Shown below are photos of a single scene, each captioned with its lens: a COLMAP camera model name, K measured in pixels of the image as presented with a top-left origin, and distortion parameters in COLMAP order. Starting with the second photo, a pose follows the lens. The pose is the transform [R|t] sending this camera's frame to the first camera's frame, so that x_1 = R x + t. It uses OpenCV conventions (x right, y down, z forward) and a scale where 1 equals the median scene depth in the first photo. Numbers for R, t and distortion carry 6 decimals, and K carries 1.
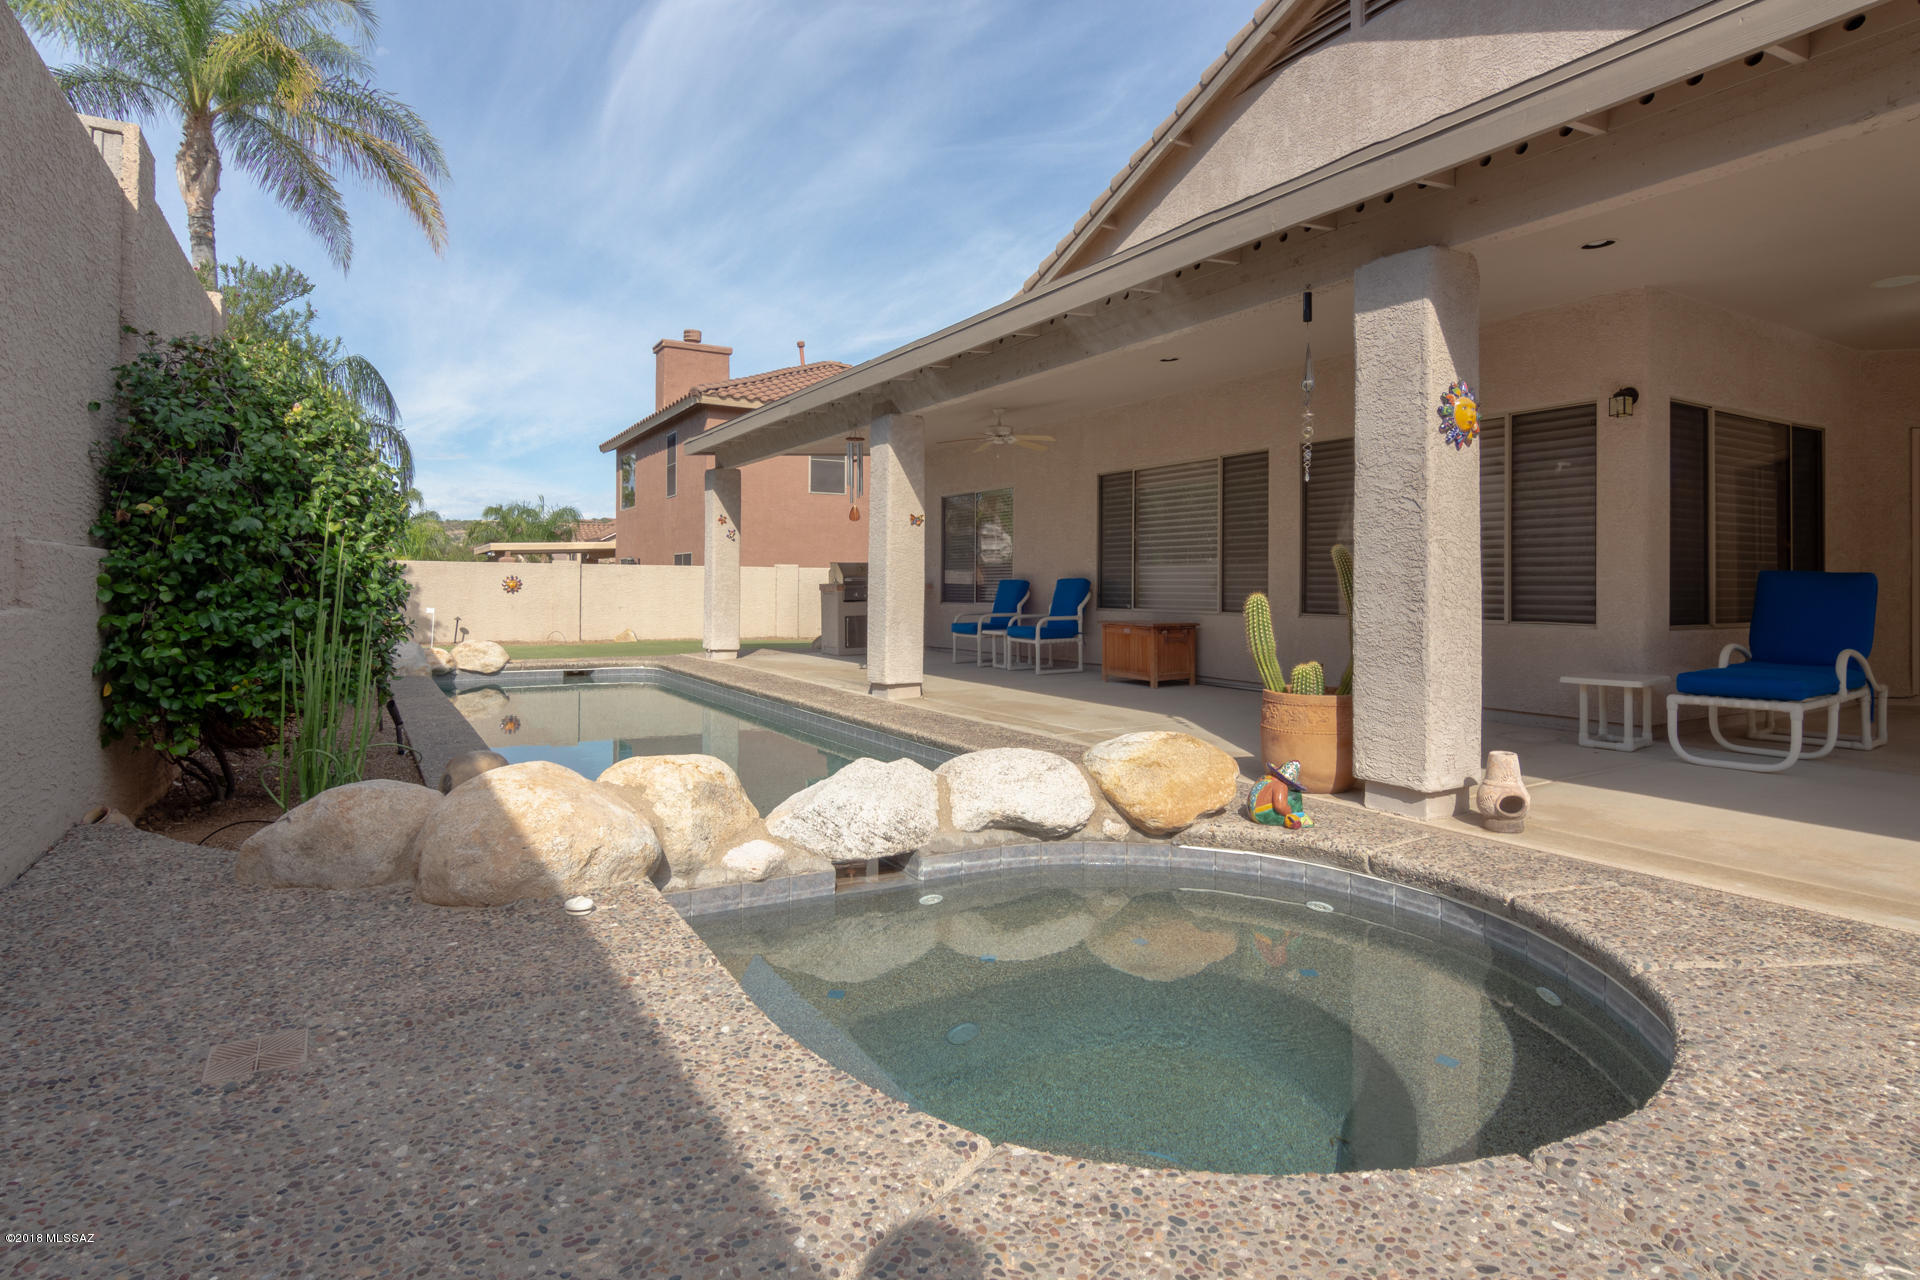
lens RADIAL K [[1044.2, 0, 960.4], [0, 1044.2, 596.4], [0, 0, 1]] dist [0.000353, 0.000635]
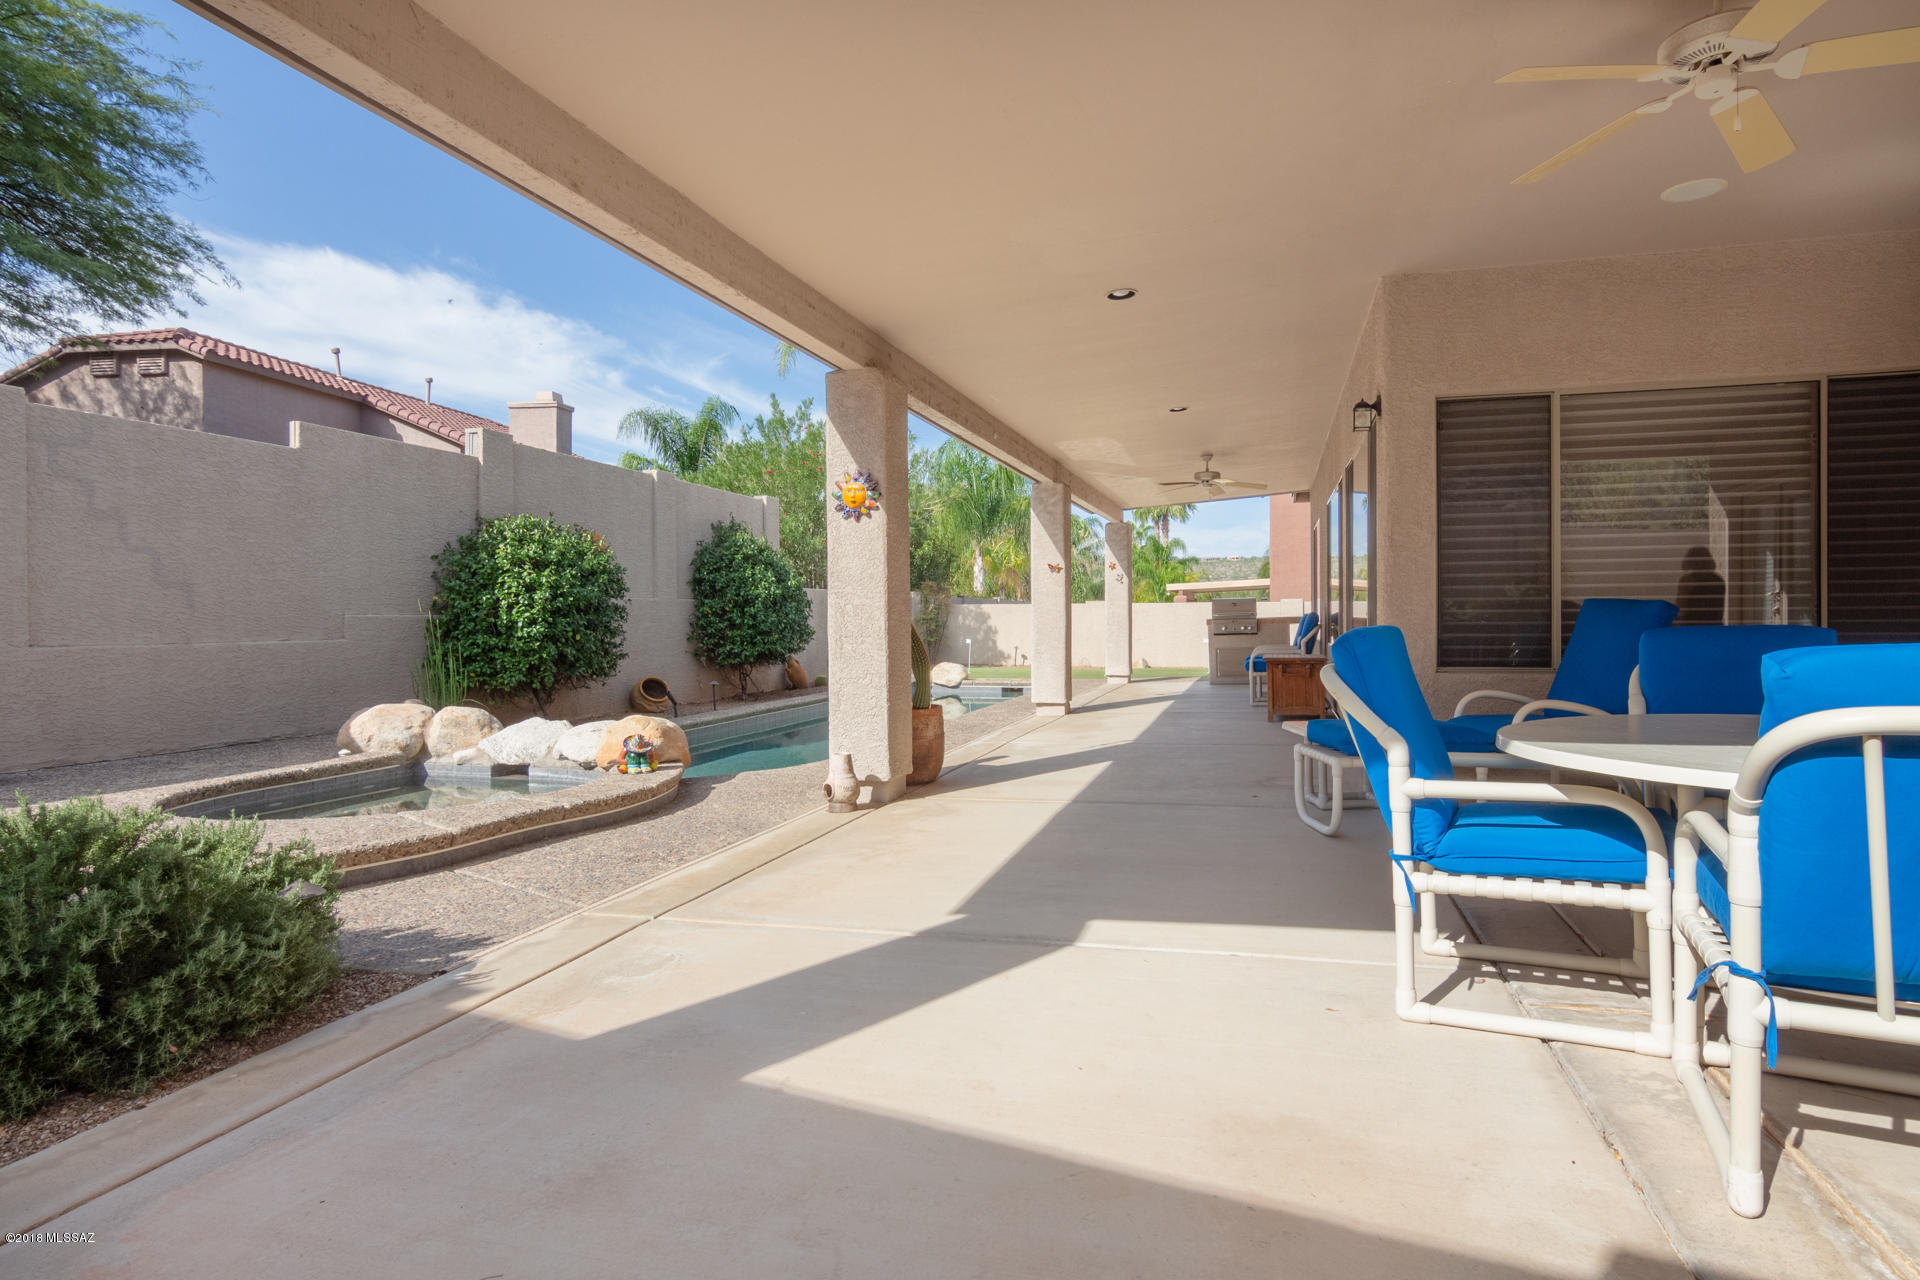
lens RADIAL K [[1027.6, 0, 960.0], [0, 1027.6, 640.0], [0, 0, 1]] dist [0.000151, 0.000131]
pose [[0.688655, 0.002382, -0.725085, 0.744060], [0.006211, 0.999939, 0.009184, -0.001479], [0.725063, -0.010828, 0.688598, 0.097768]]
